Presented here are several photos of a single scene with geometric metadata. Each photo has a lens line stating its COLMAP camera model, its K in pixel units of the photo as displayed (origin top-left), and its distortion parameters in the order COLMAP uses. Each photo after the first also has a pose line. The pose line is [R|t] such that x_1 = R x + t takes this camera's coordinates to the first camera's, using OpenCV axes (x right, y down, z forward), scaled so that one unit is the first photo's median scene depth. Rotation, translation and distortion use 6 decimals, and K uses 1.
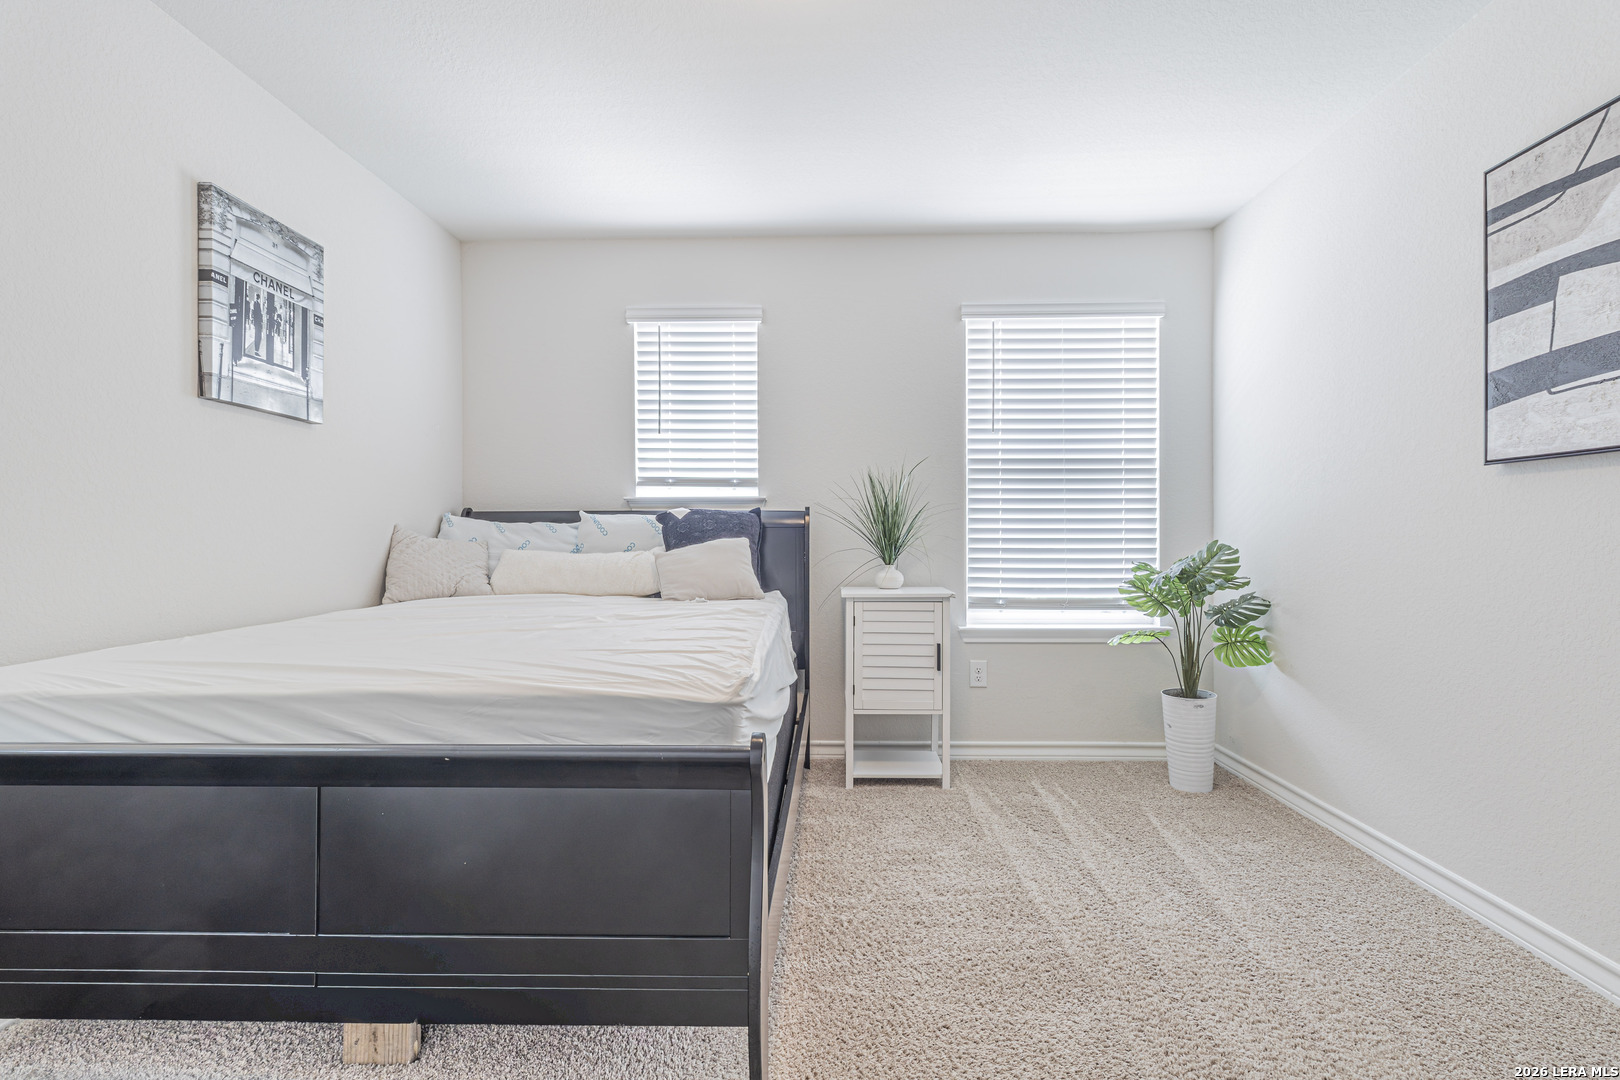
lens RADIAL K [[741.2, 0, 828.5], [0, 741.2, 534.5], [0, 0, 1]] dist [0.005152, 0.000539]
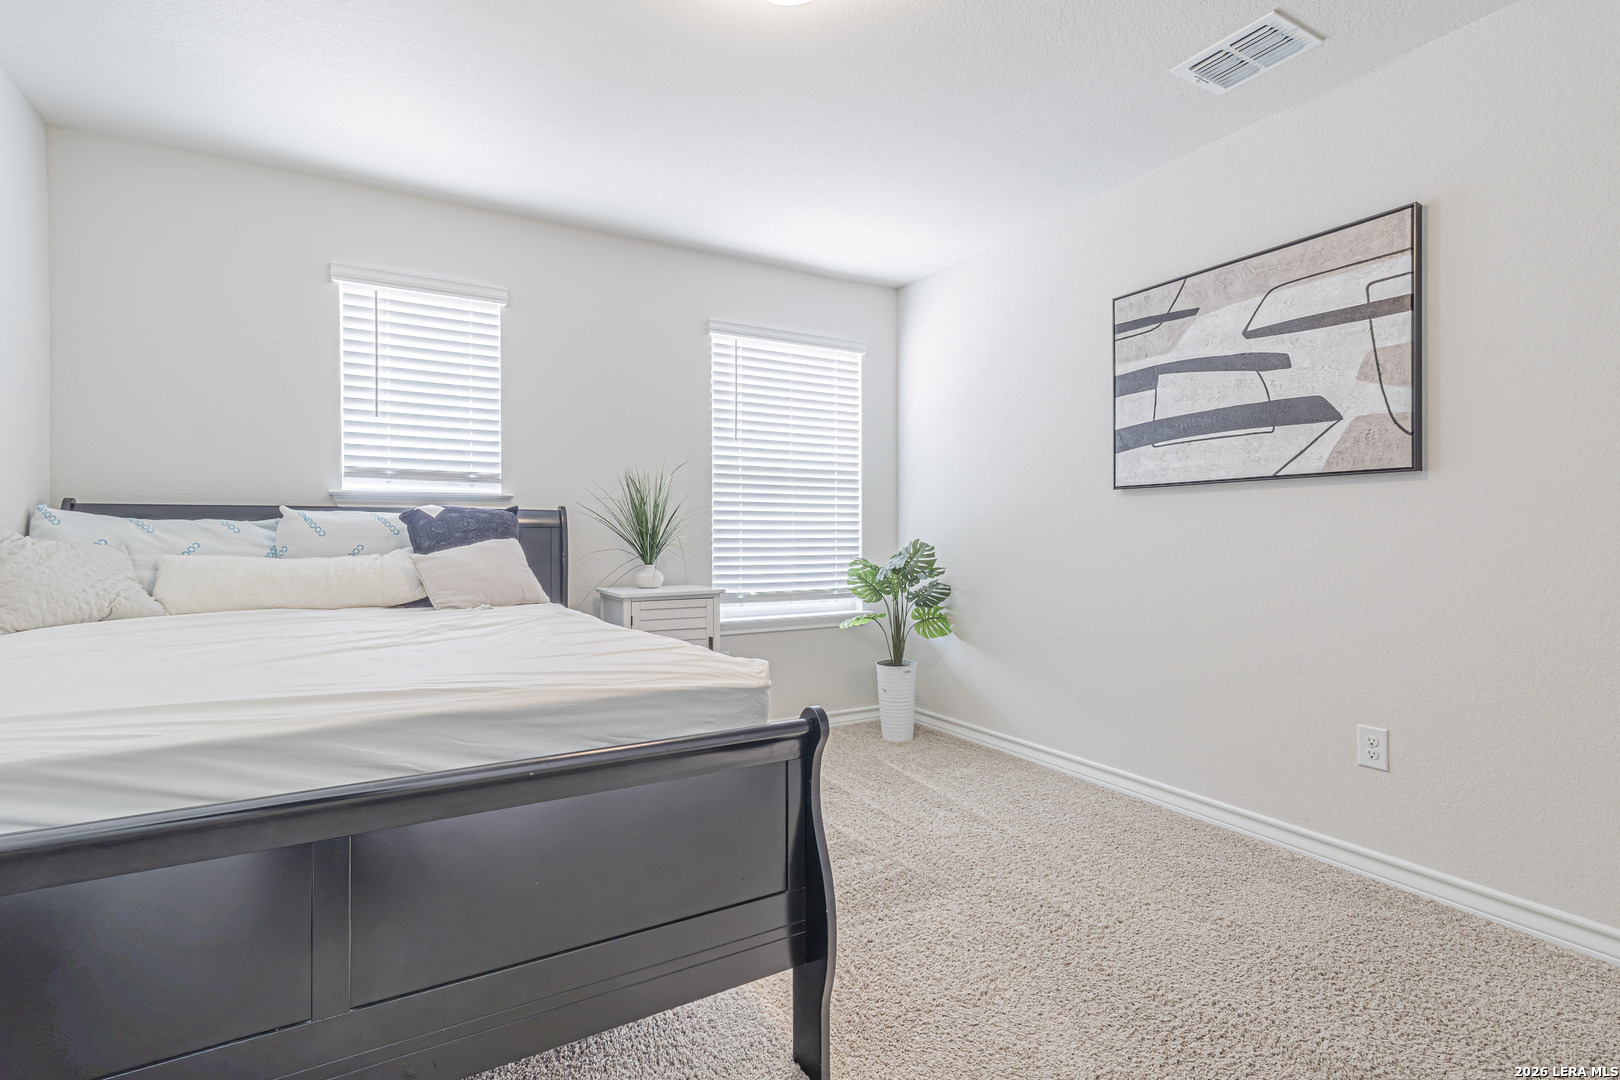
lens RADIAL K [[741.2, 0, 828.5], [0, 741.2, 534.5], [0, 0, 1]] dist [0.005152, 0.000539]
pose [[0.853797, -0.000207, 0.520606, -0.260279], [0.000425, 1.000000, -0.000301, -0.000205], [-0.520606, 0.000478, 0.853797, 0.000077]]
